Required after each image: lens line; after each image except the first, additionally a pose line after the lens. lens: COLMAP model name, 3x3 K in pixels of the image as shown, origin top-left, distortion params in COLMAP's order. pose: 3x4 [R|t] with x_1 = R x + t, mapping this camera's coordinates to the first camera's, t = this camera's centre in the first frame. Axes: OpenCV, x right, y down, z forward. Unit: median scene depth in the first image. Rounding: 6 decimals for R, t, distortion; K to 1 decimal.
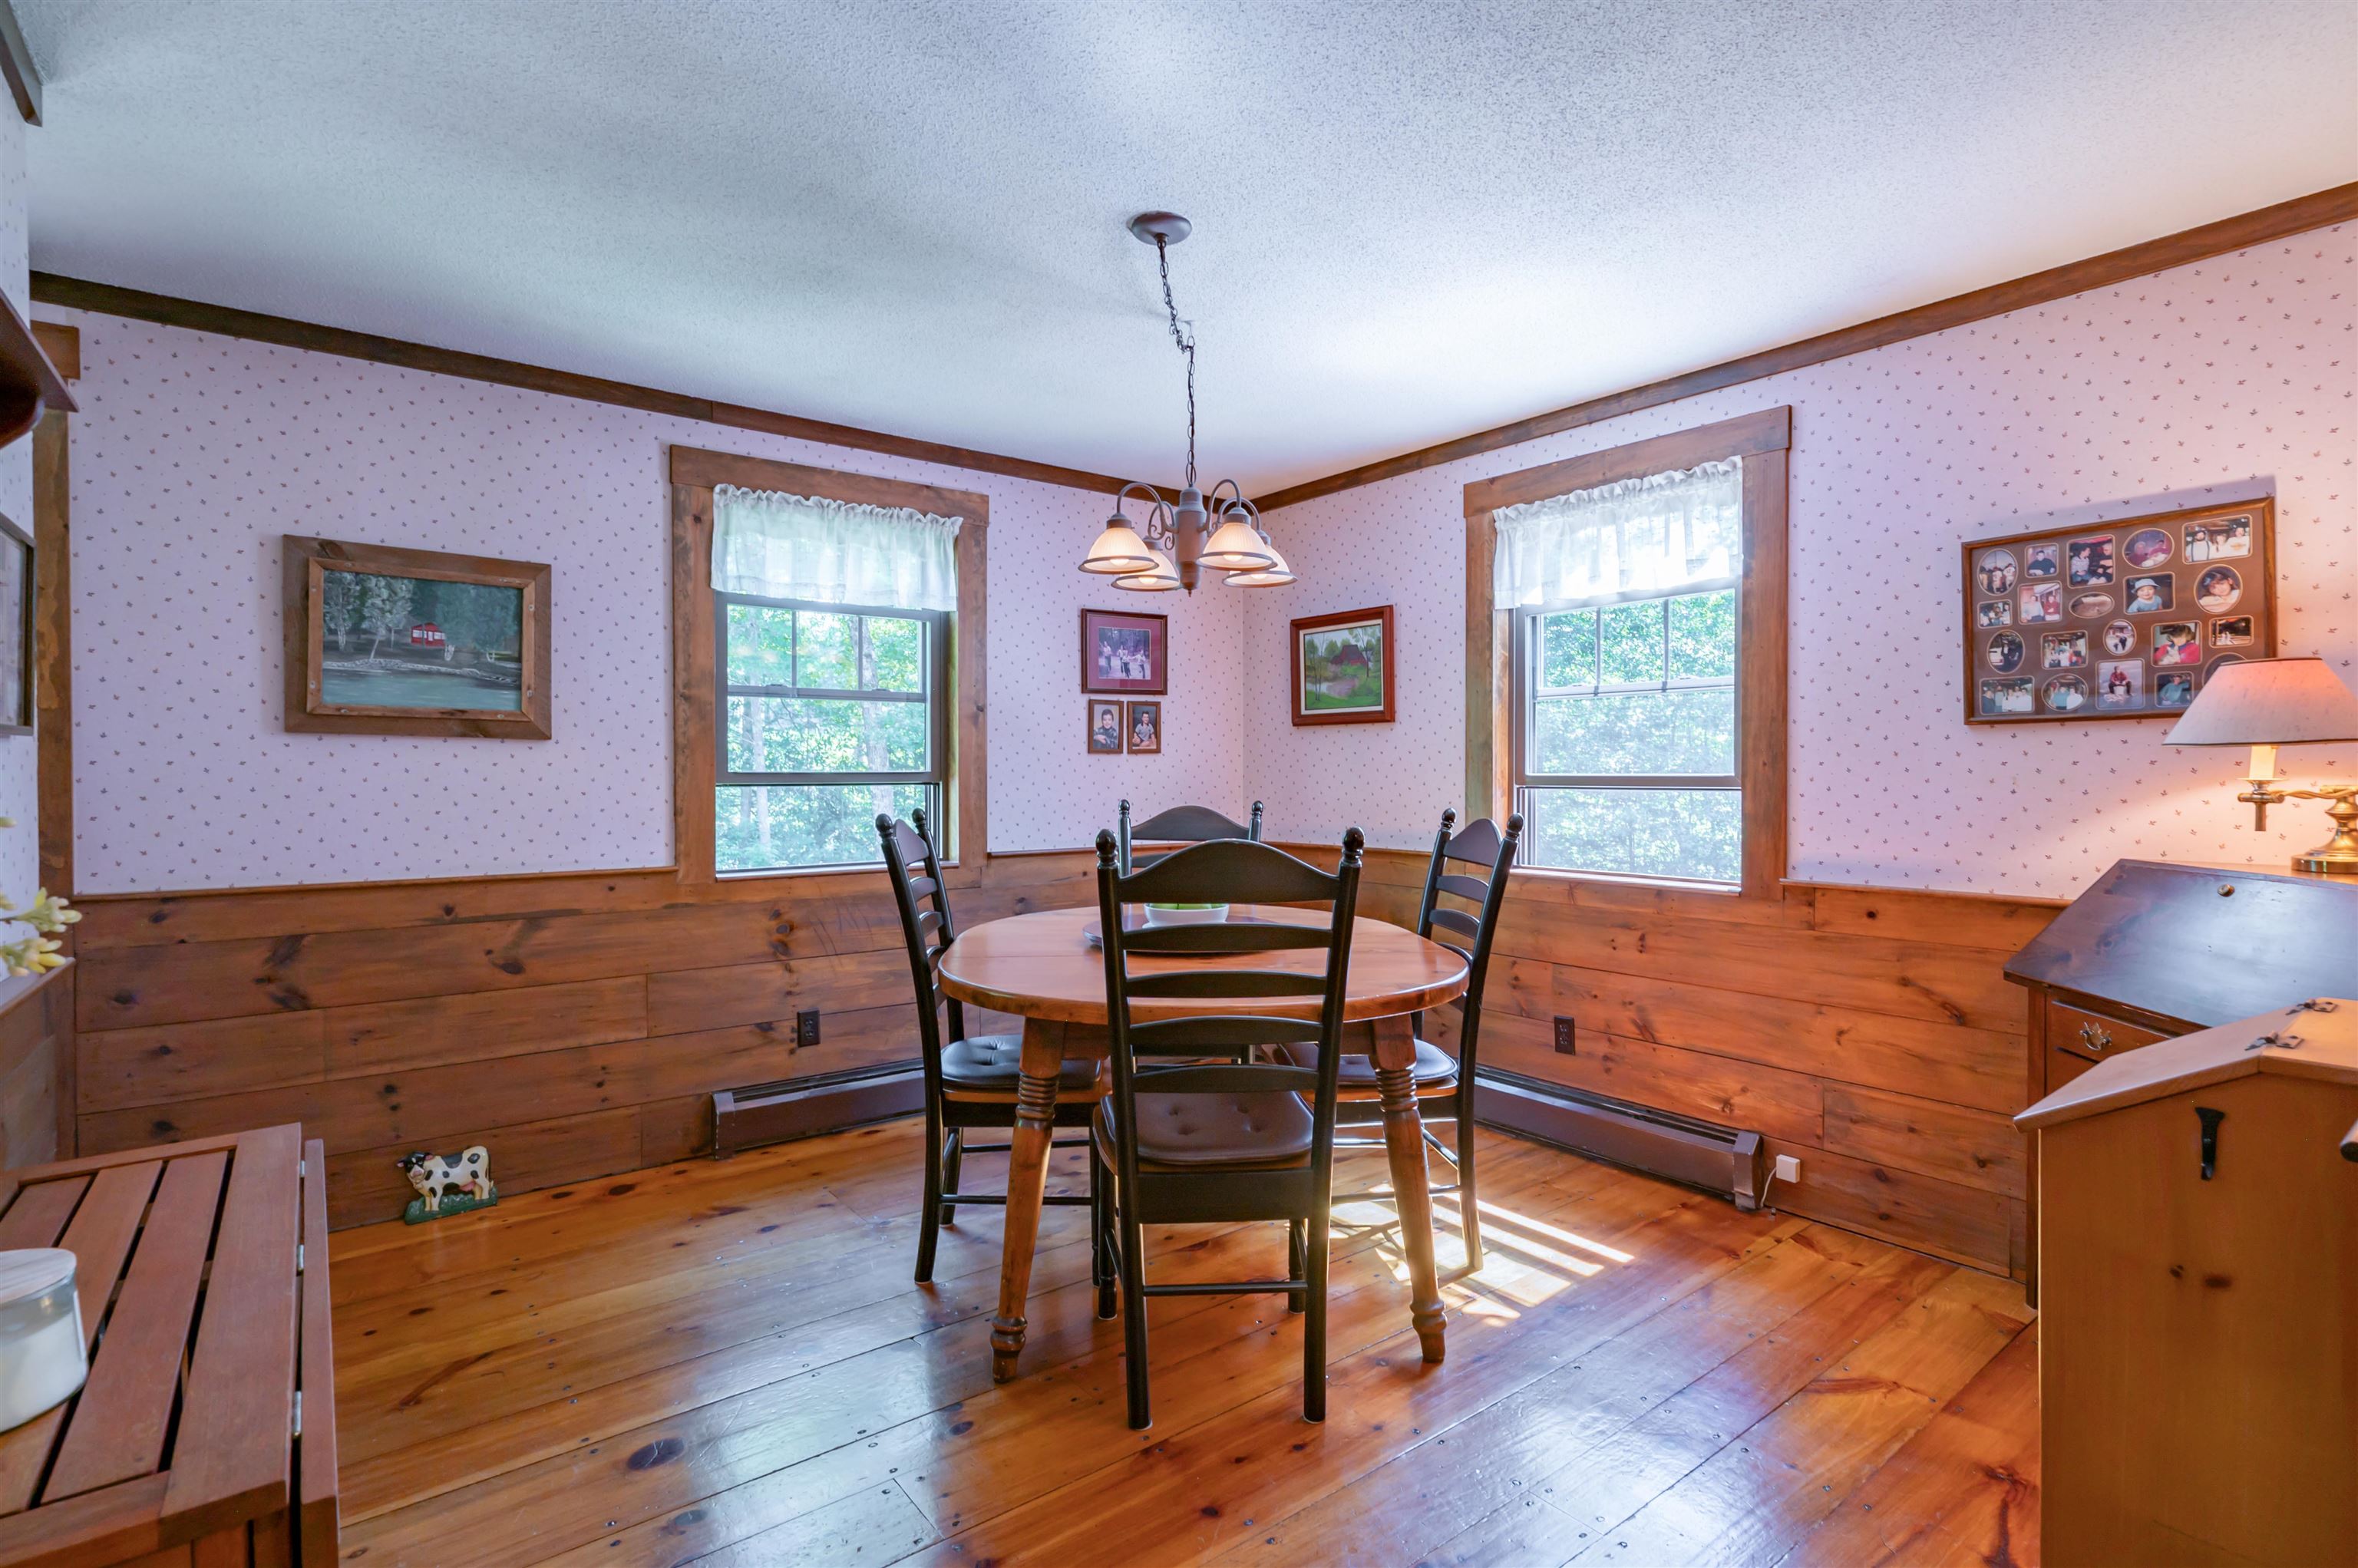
lens RADIAL K [[1114.4, 0, 1175.5], [0, 1114.4, 786.6], [0, 0, 1]] dist [-0.002470, 0.001581]
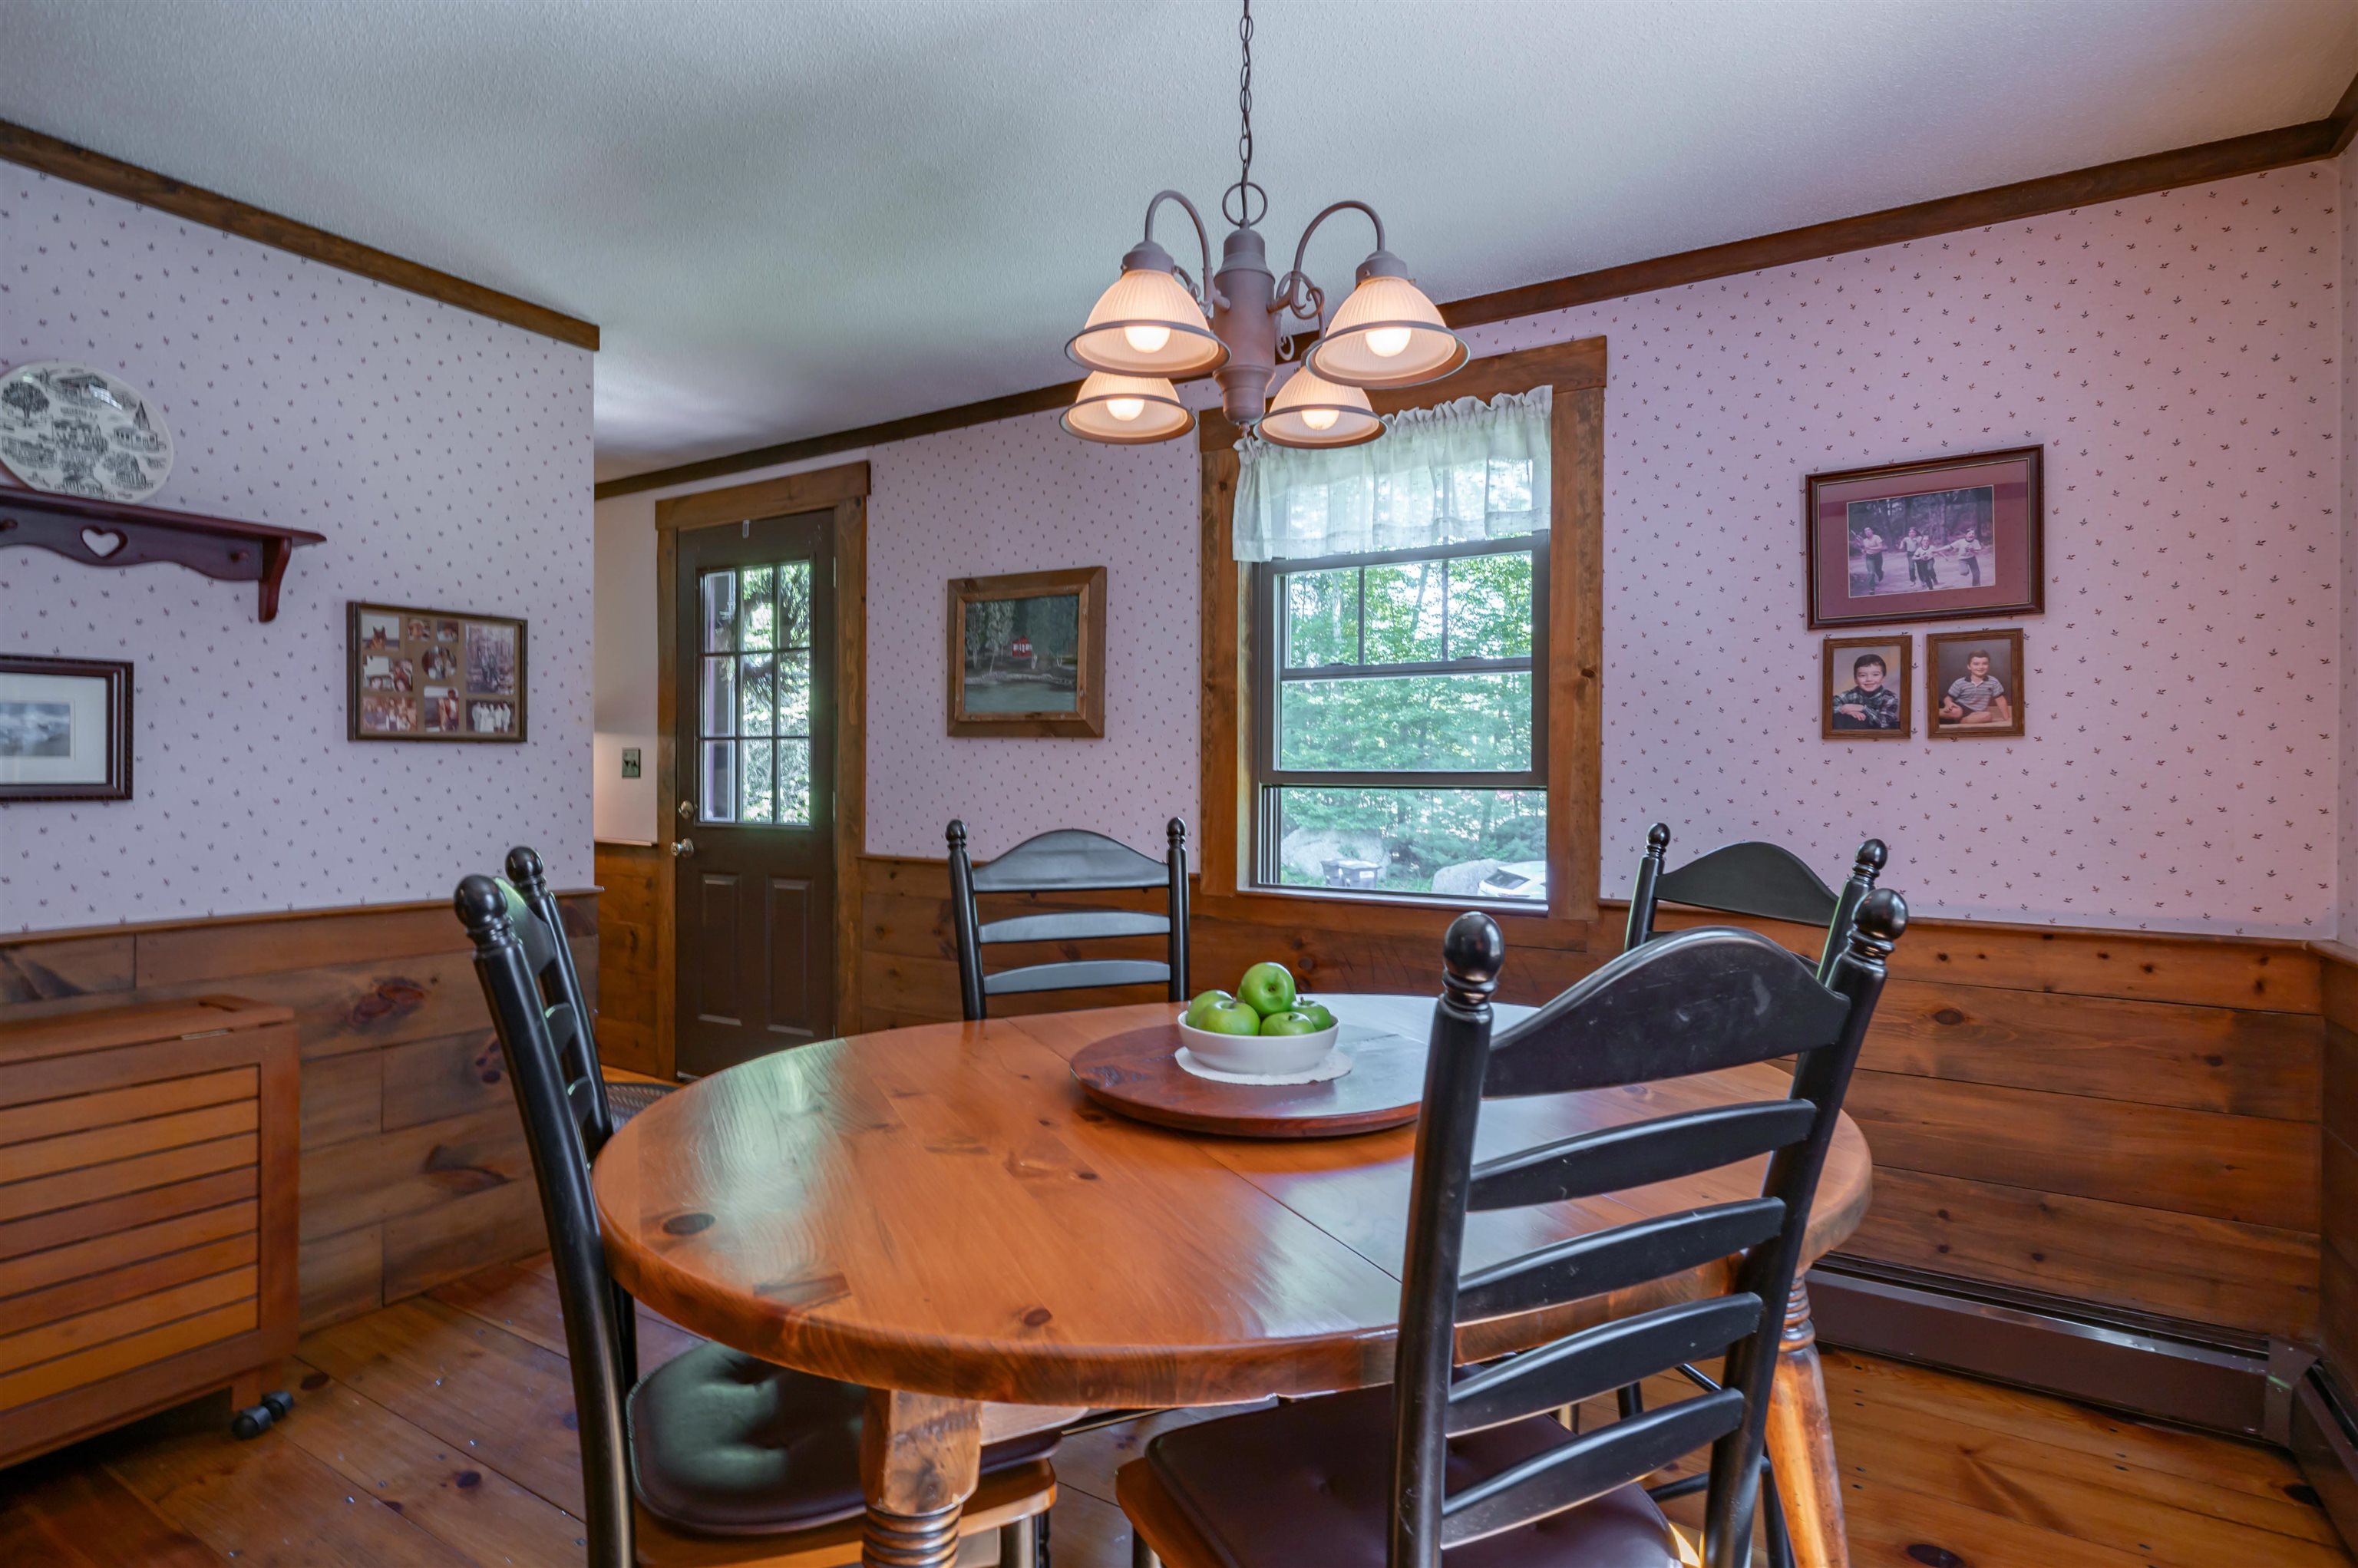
lens RADIAL K [[1114.4, 0, 1175.5], [0, 1114.4, 786.6], [0, 0, 1]] dist [-0.002470, 0.001581]
pose [[0.383071, 0.006745, -0.923694, 0.370030], [-0.025758, 0.999662, -0.003383, 0.003875], [0.923360, 0.025088, 0.383115, 0.612805]]
